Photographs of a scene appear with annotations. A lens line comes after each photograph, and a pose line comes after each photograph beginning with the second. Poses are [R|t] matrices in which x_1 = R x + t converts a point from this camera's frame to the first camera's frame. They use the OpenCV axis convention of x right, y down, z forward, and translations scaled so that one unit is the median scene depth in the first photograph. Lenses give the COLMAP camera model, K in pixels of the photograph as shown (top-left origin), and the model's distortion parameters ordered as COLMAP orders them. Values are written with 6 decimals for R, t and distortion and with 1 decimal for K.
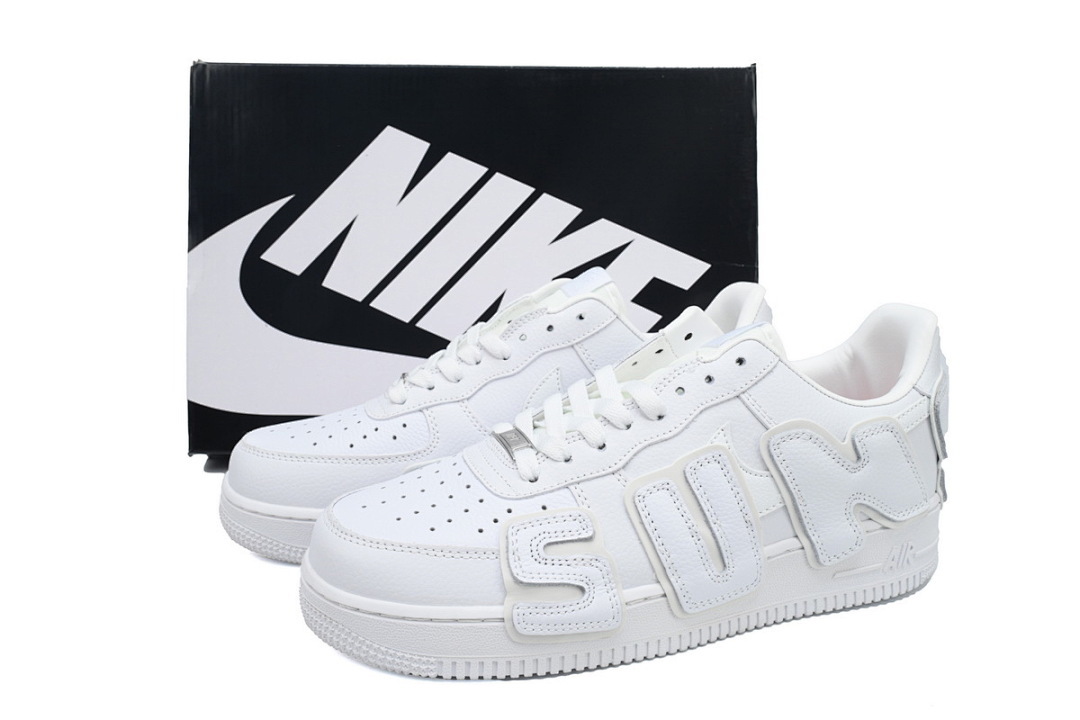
lens RADIAL K [[964.8, 0, 543.2], [0, 964.8, 359.6], [0, 0, 1]] dist [-0.019125, -0.013508]
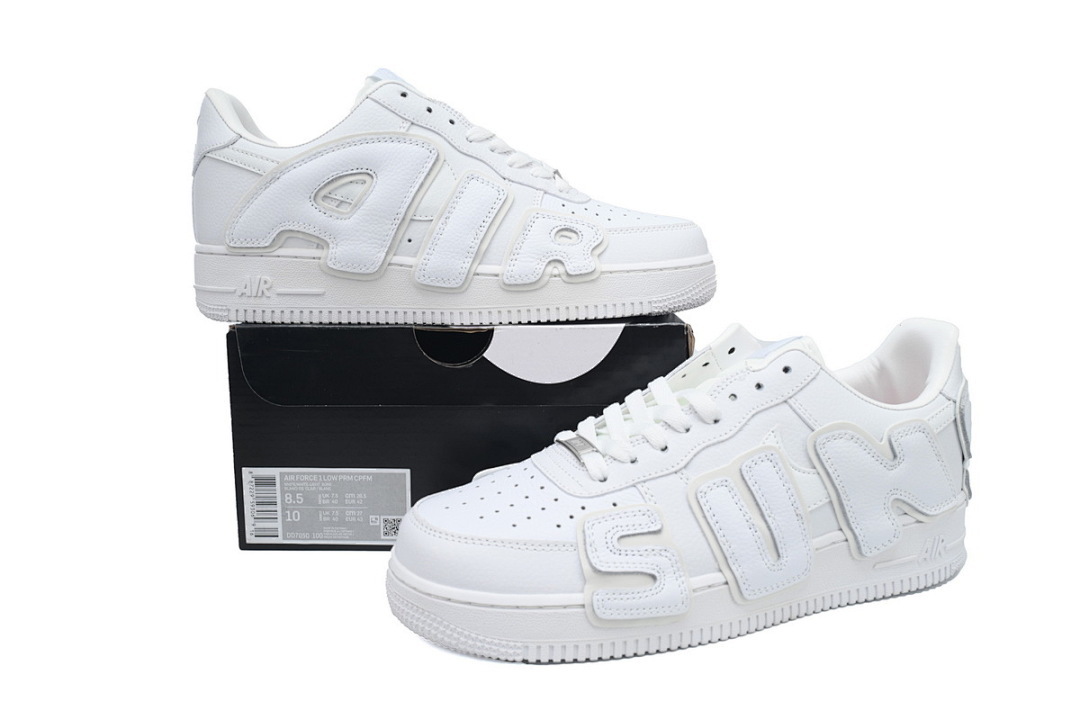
lens RADIAL K [[964.8, 0, 534.2], [0, 964.8, 358.7], [0, 0, 1]] dist [-0.019125, -0.013508]
pose [[0.999803, -0.014949, 0.013037, -0.099466], [0.015488, 0.998985, -0.042304, 0.032143], [-0.012392, 0.042498, 0.999020, -0.097392]]
